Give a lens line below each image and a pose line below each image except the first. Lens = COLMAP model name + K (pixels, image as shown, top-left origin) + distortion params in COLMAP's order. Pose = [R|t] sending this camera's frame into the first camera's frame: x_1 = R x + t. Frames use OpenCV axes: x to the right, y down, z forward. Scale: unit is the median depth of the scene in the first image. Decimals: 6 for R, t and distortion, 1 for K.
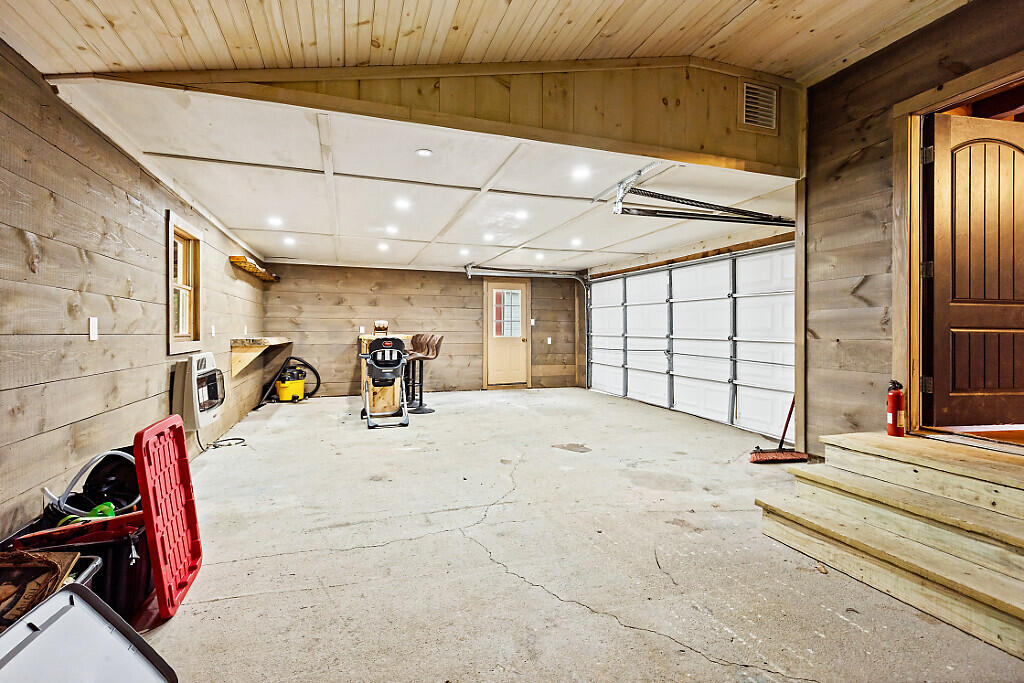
lens RADIAL K [[471.6, 0, 507.1], [0, 471.6, 330.5], [0, 0, 1]] dist [0.000966, -0.000292]
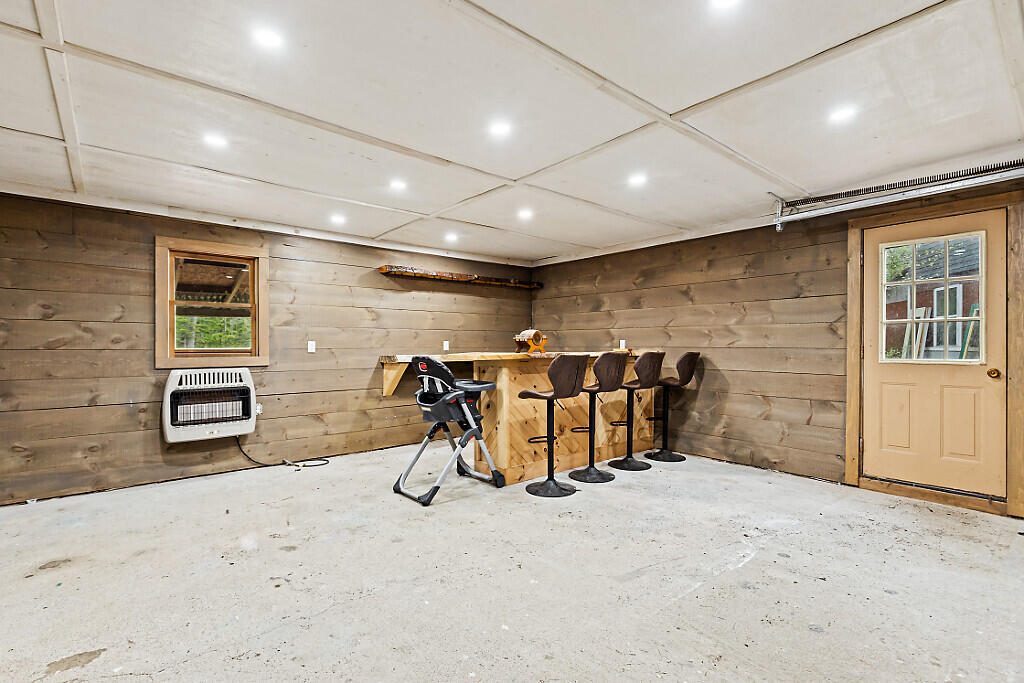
lens RADIAL K [[469.6, 0, 507.7], [0, 469.6, 344.9], [0, 0, 1]] dist [0.005132, -0.000229]
pose [[0.355836, -0.003520, -0.934542, 0.259111], [-0.000285, 0.999992, -0.003875, 0.001238], [0.934548, 0.001645, 0.355833, 0.605994]]
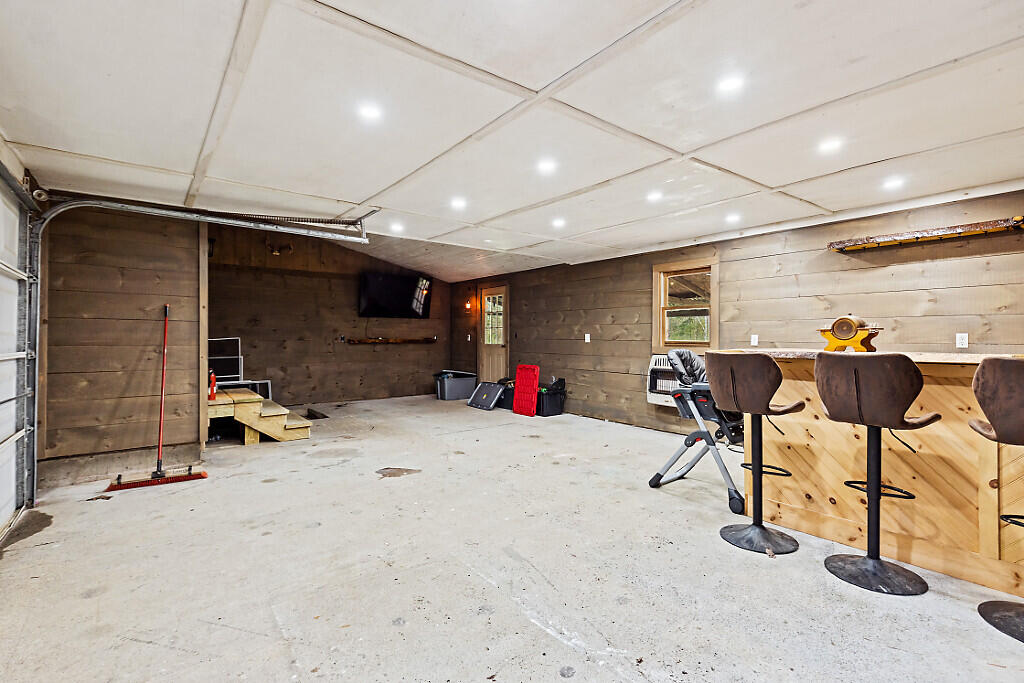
lens RADIAL K [[471.6, 0, 507.1], [0, 471.6, 330.5], [0, 0, 1]] dist [0.000966, -0.000292]
pose [[-0.949291, -0.007873, -0.314301, 0.124169], [-0.004465, 0.999923, -0.011560, -0.002225], [0.314368, -0.009571, -0.949253, 1.057260]]
